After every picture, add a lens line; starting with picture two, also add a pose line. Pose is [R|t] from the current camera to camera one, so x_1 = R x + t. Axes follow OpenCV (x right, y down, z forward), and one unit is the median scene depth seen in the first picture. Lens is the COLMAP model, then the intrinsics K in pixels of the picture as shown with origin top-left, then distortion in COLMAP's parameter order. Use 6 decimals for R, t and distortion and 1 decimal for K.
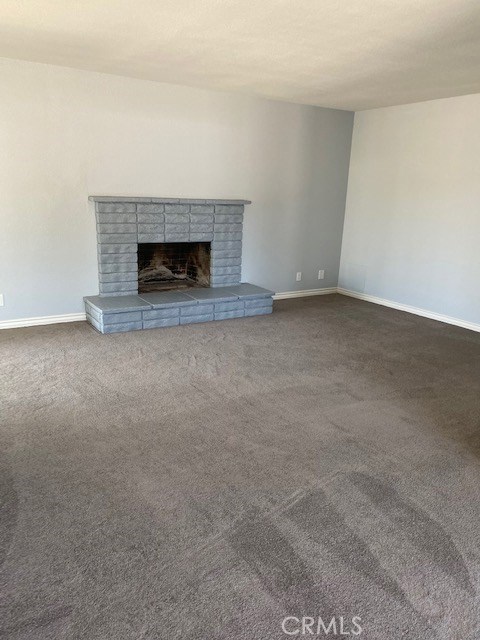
lens RADIAL K [[487.1, 0, 242.3], [0, 487.1, 320.1], [0, 0, 1]] dist [0.046957, -0.005646]
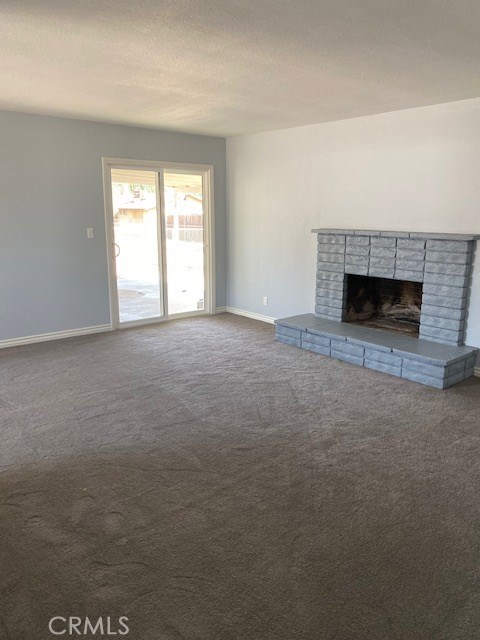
lens RADIAL K [[487.1, 0, 242.3], [0, 487.1, 320.1], [0, 0, 1]] dist [0.046957, -0.005646]
pose [[0.124967, 0.177009, -0.976243, 0.789841], [-0.263391, 0.954570, 0.139363, -0.149658], [0.956561, 0.239718, 0.165912, 0.644039]]
